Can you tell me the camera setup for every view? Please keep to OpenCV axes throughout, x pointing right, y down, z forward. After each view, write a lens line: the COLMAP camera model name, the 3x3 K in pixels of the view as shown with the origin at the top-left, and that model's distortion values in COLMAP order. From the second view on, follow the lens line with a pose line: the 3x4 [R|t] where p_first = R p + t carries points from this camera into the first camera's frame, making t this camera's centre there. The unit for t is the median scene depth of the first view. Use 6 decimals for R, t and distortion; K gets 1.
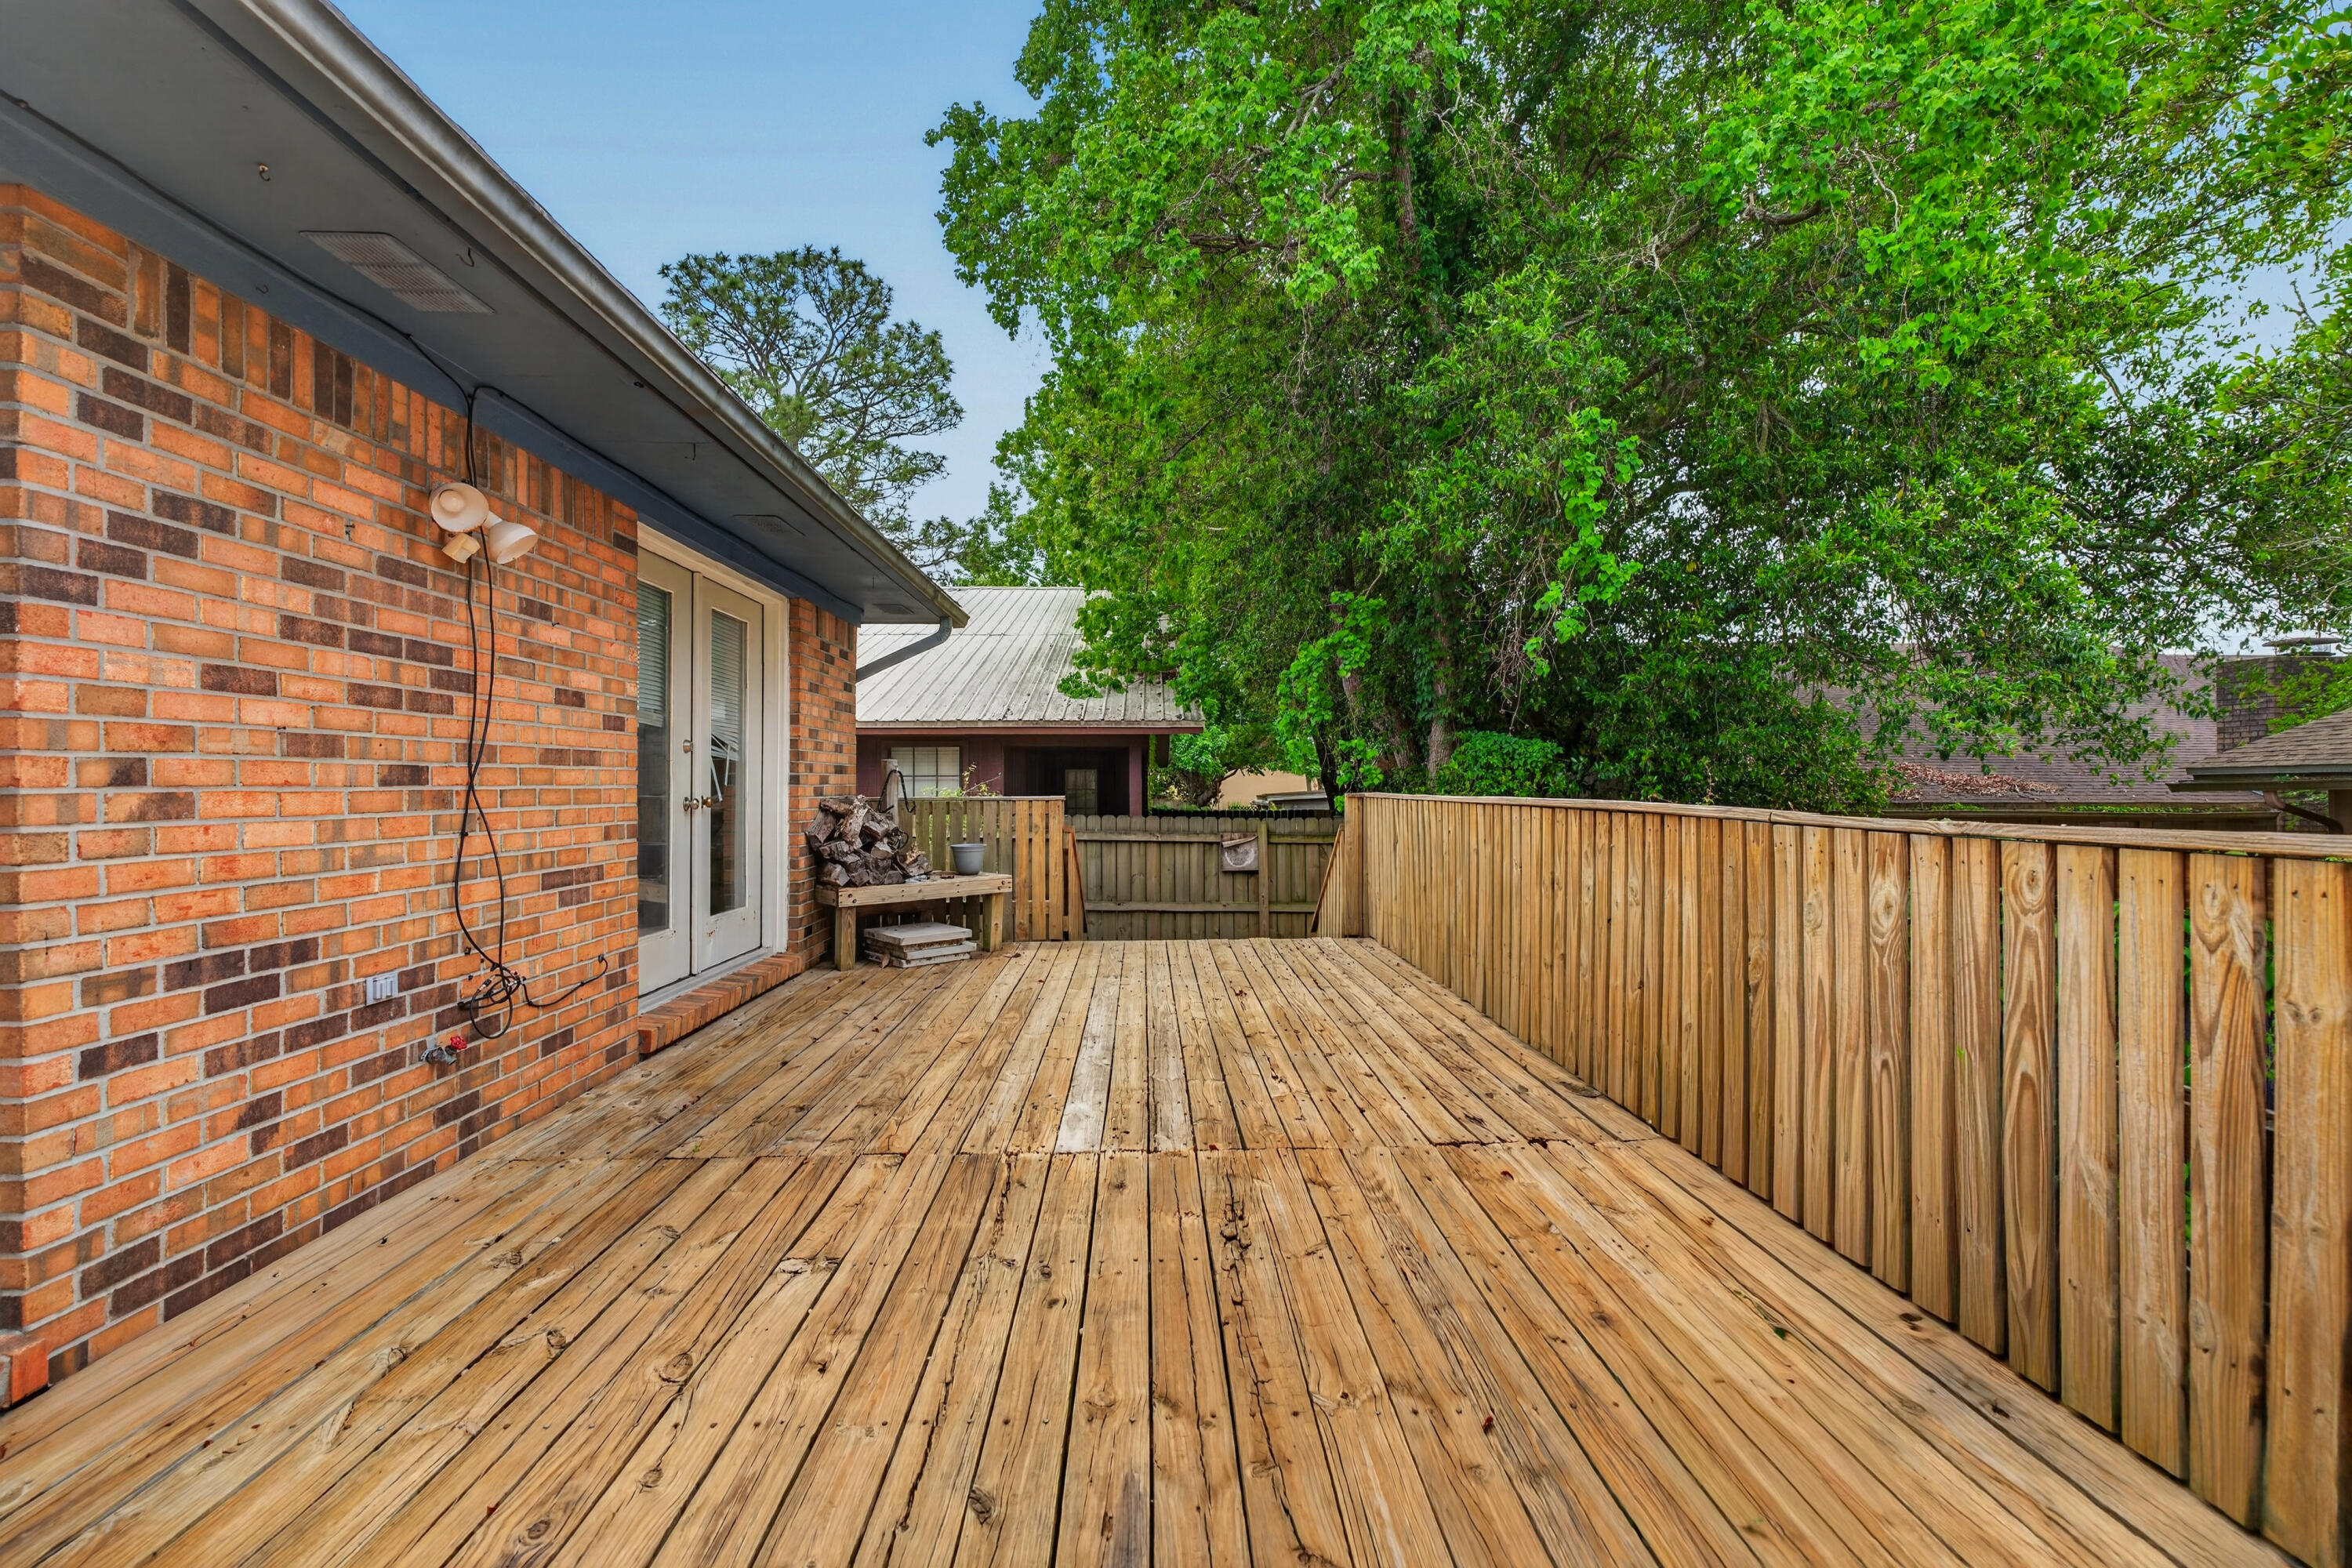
lens RADIAL K [[1055.9, 0, 1180.1], [0, 1055.9, 776.5], [0, 0, 1]] dist [-0.001225, 0.000082]
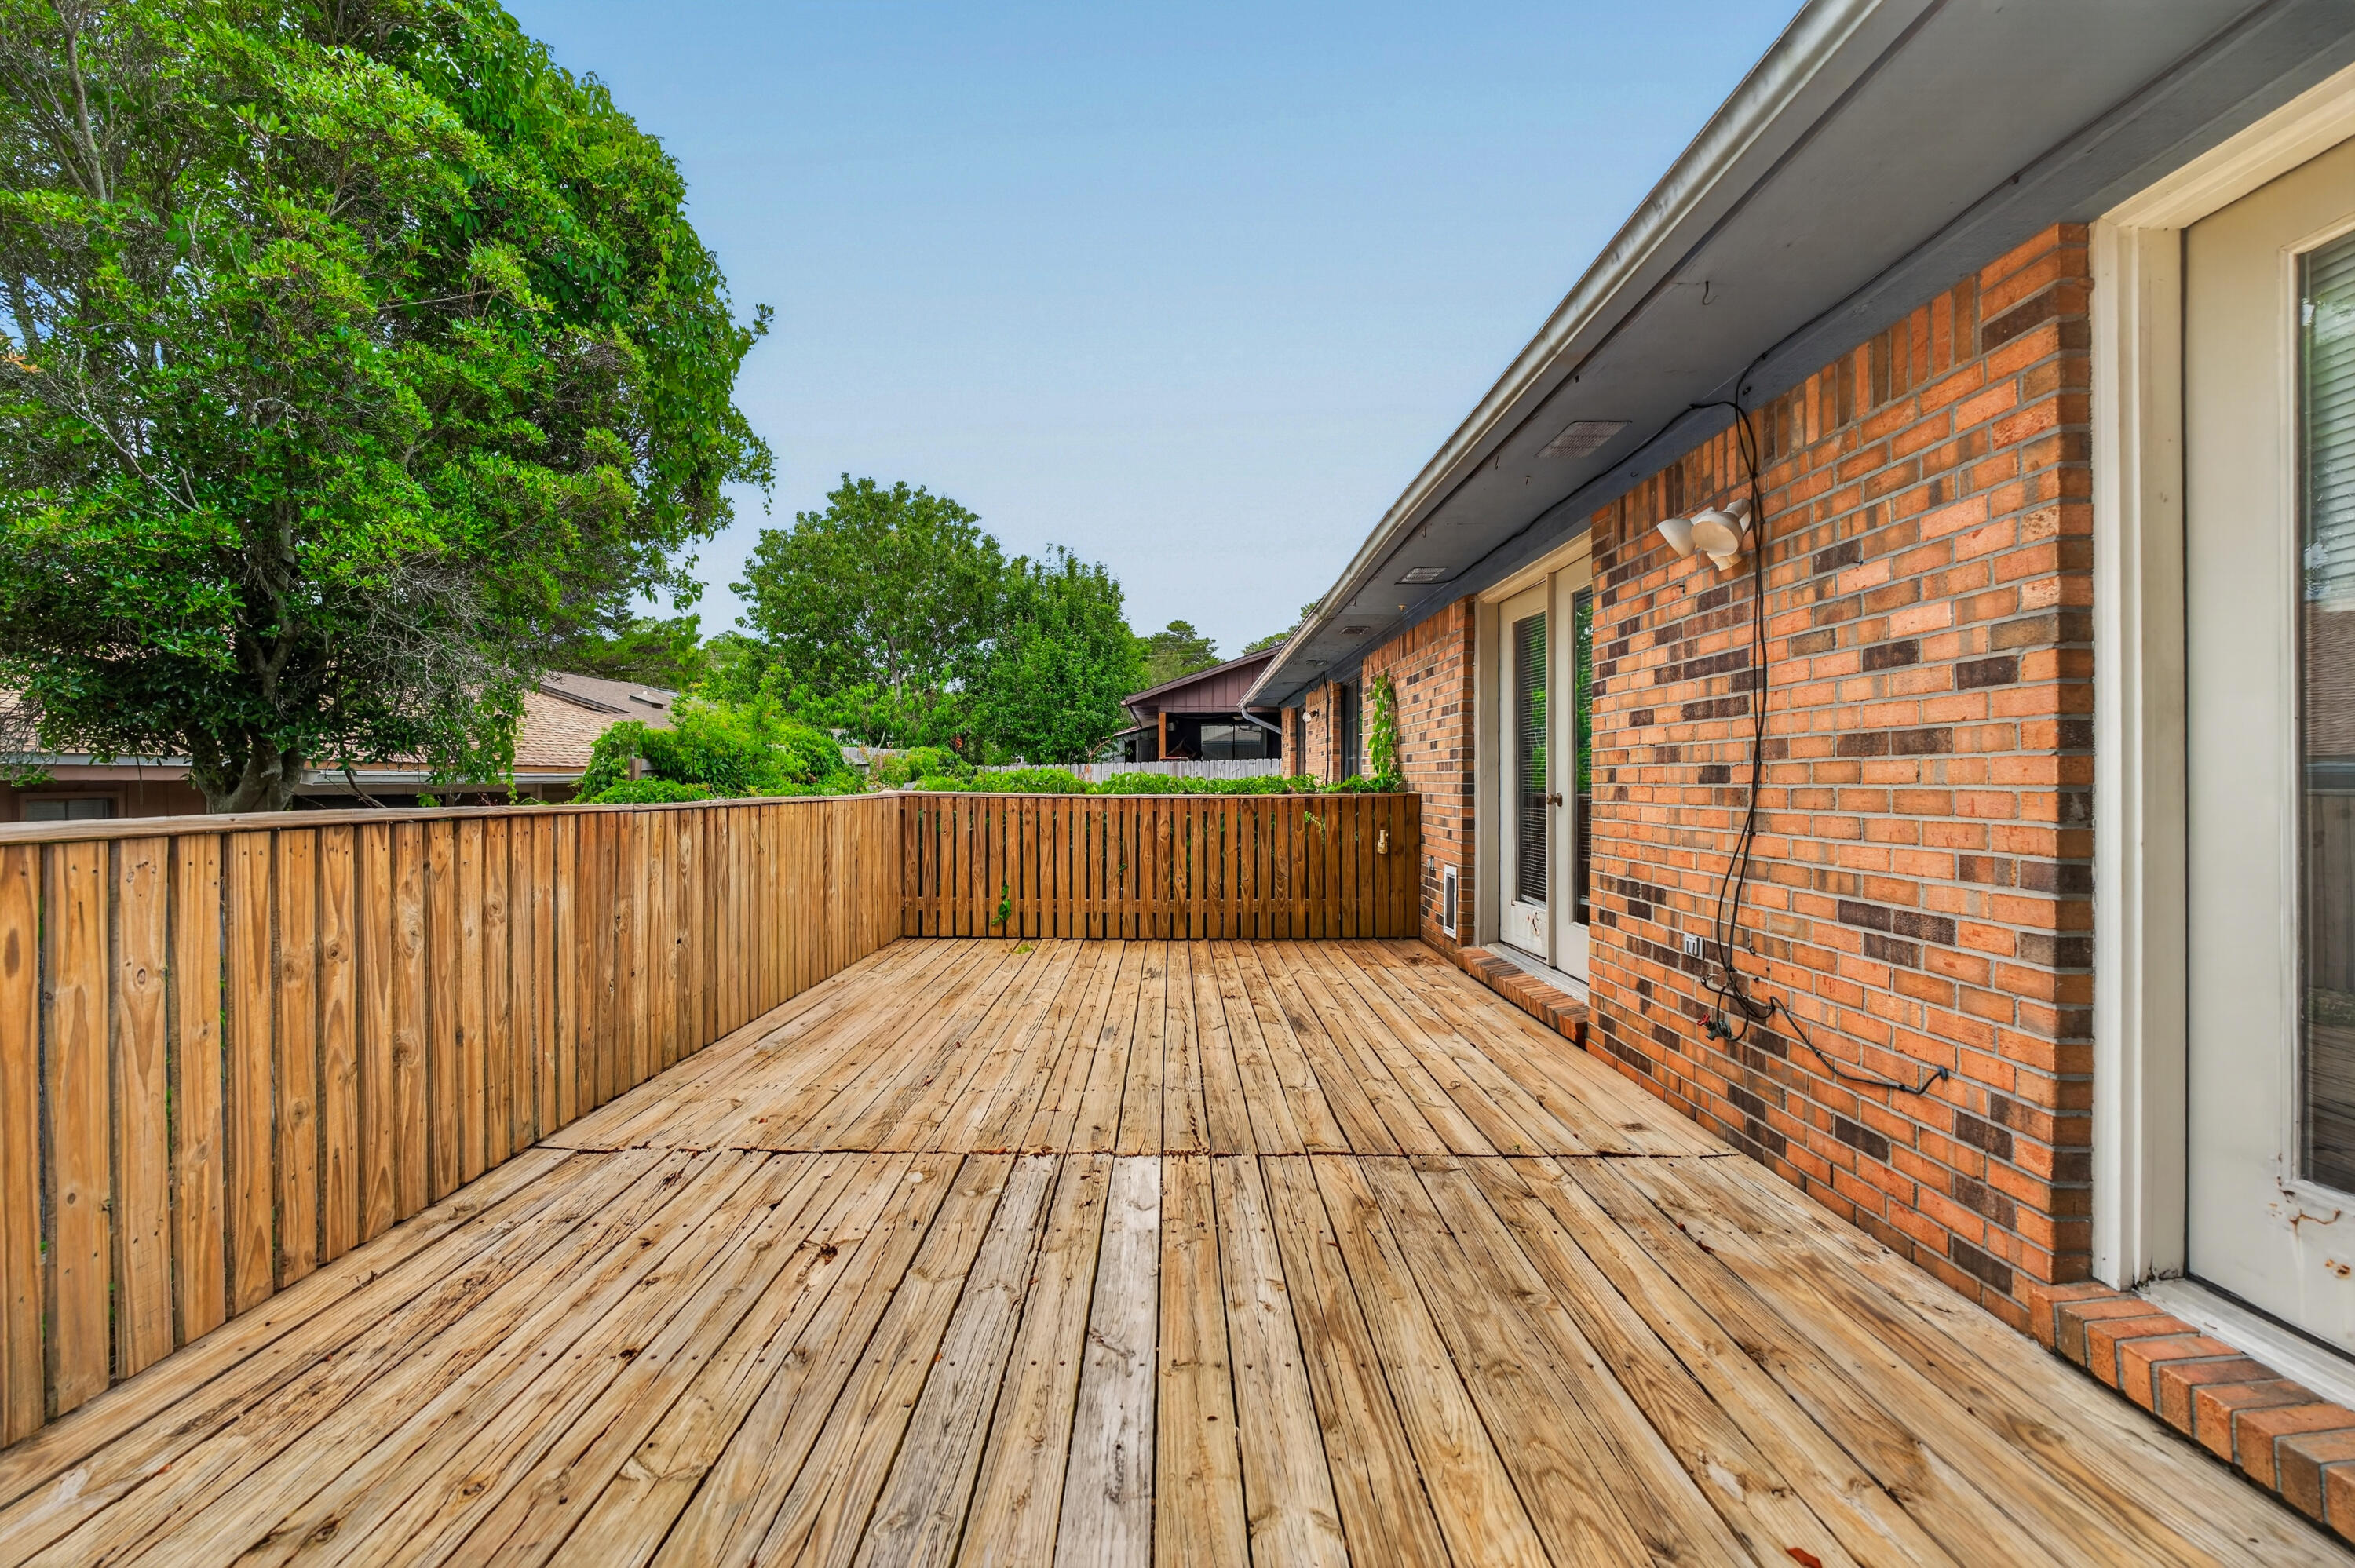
lens RADIAL K [[1090.3, 0, 1177.5], [0, 1090.3, 784.0], [0, 0, 1]] dist [0.002480, 0.000368]
pose [[-0.999641, 0.002270, 0.026684, -0.136505], [0.002189, 0.999993, -0.003087, 0.009135], [-0.026691, -0.003027, -0.999639, 1.689007]]
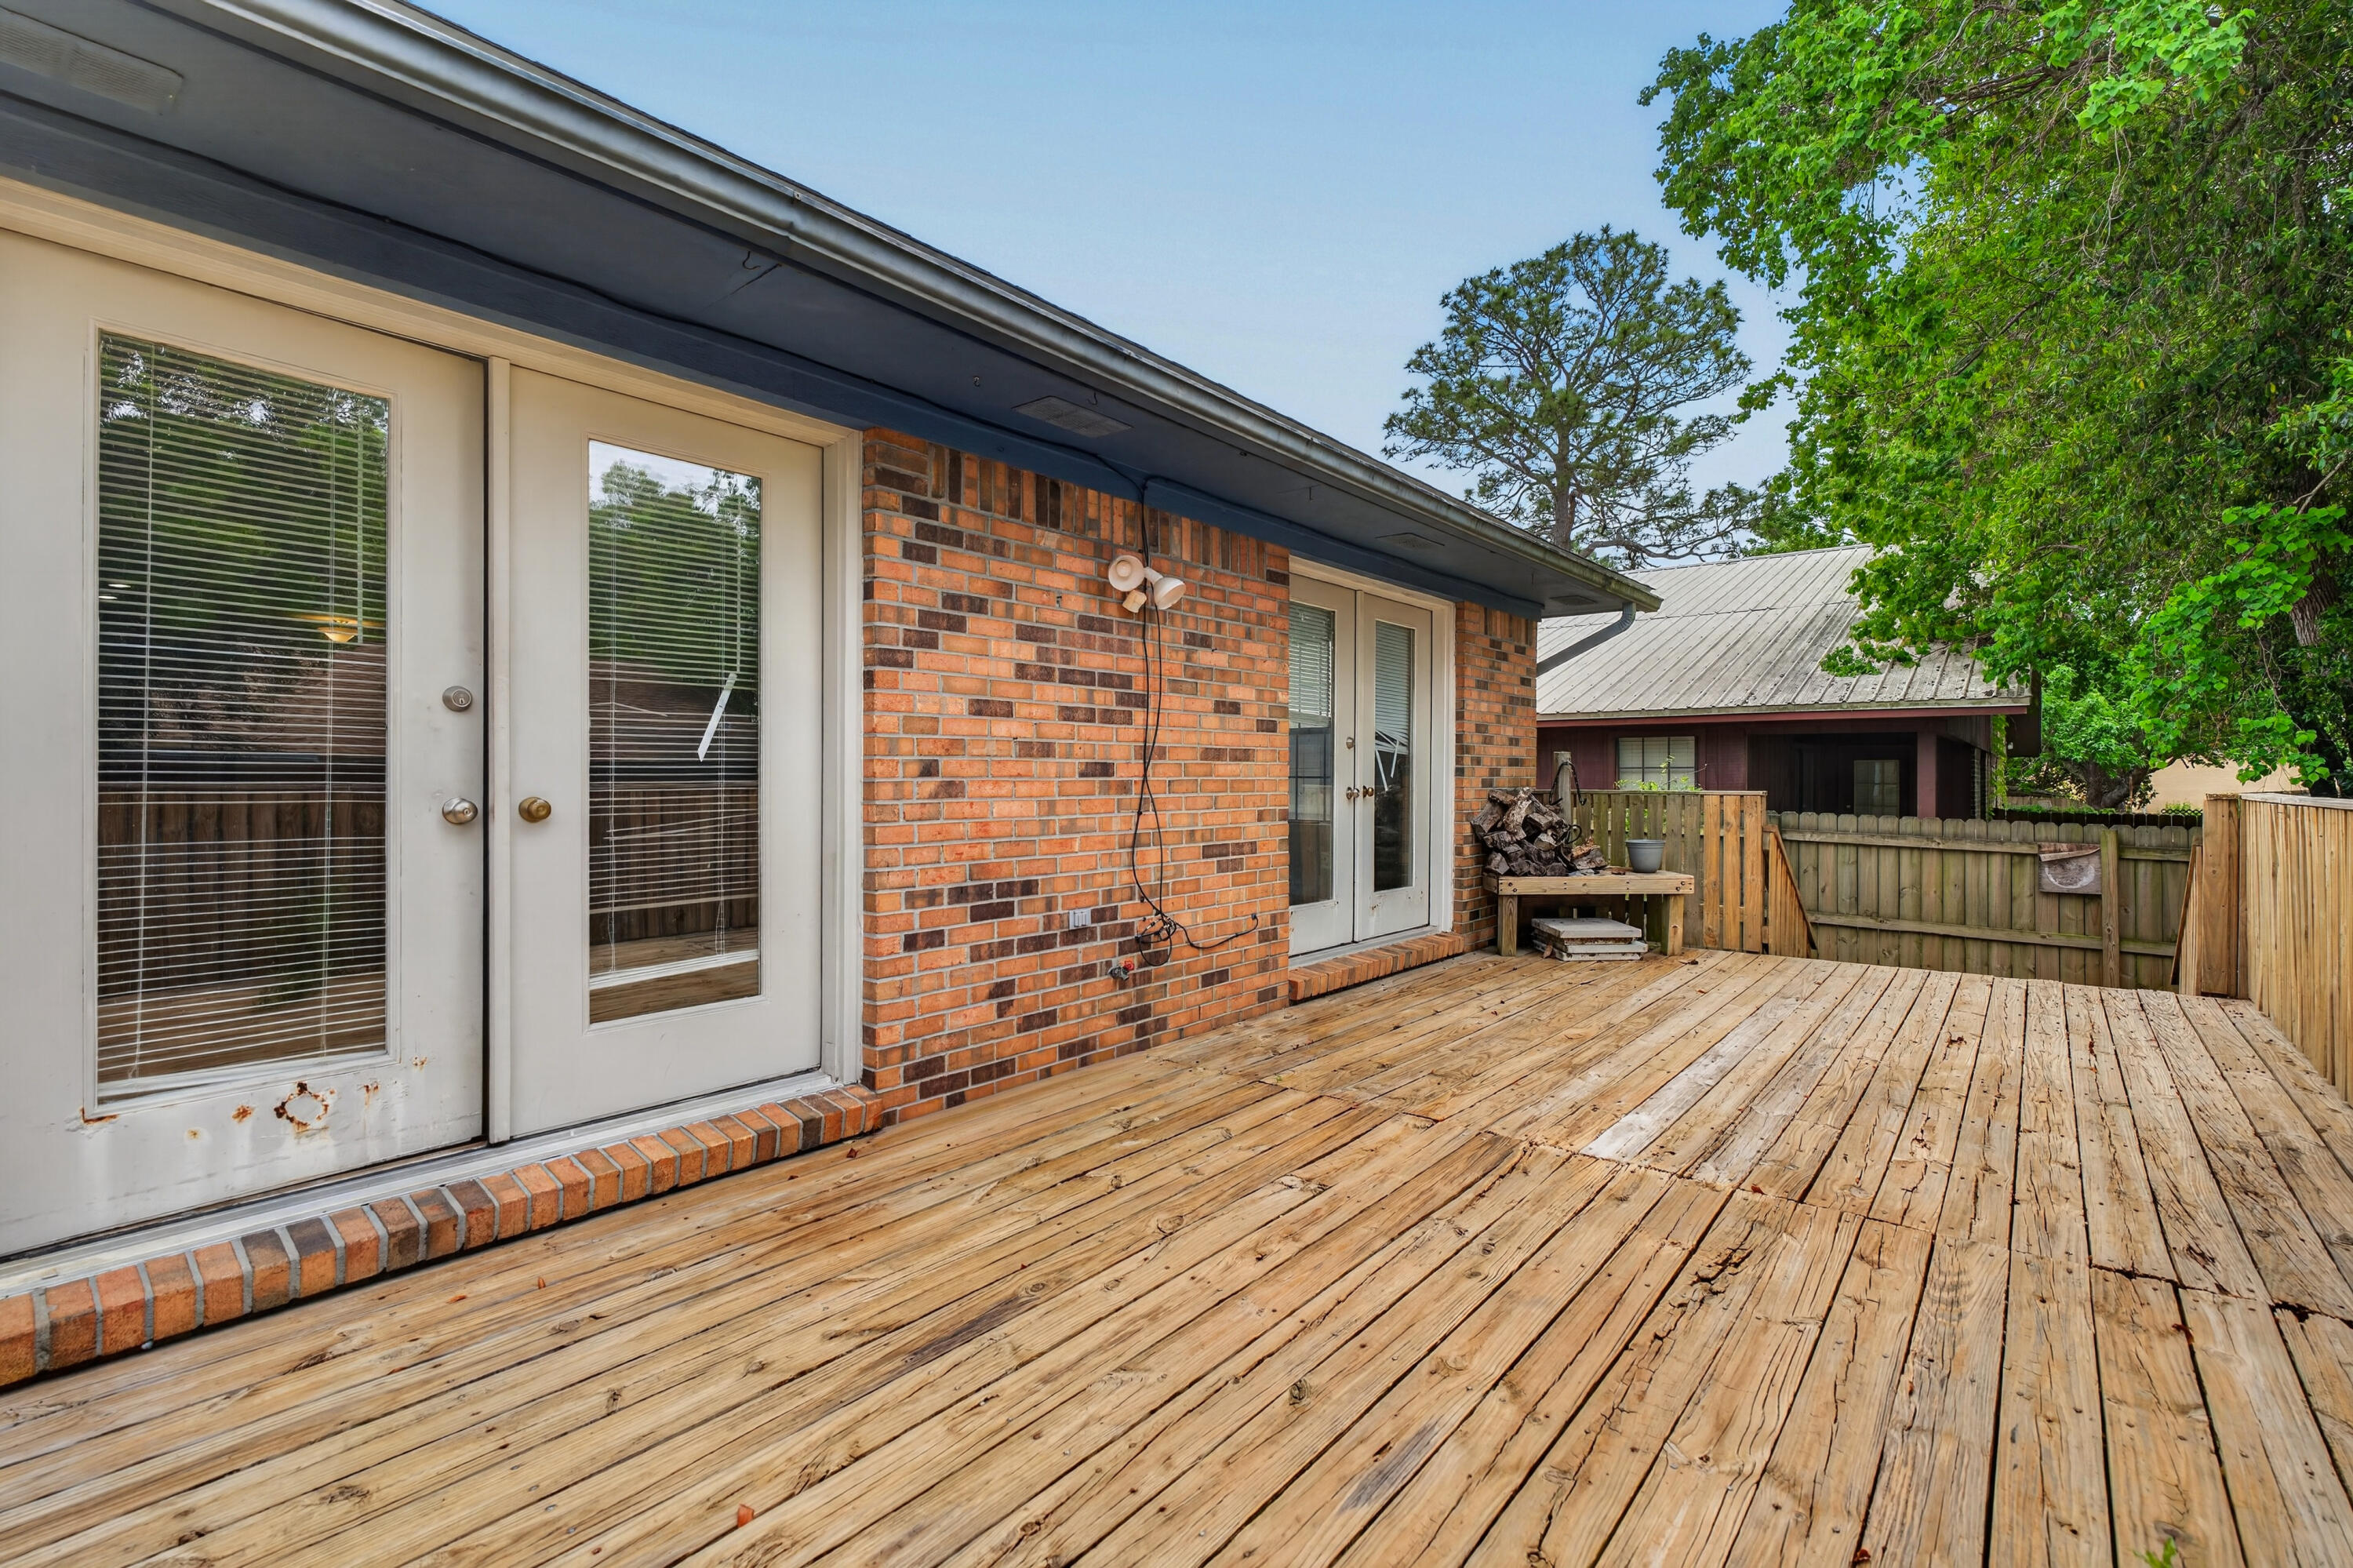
lens RADIAL K [[1056.4, 0, 1180.6], [0, 1056.4, 776.5], [0, 0, 1]] dist [-0.001225, 0.000082]
pose [[0.752978, 0.005948, -0.658019, 0.207181], [-0.000266, 0.999962, 0.008735, -0.003089], [0.658045, -0.006402, 0.752951, 0.013178]]
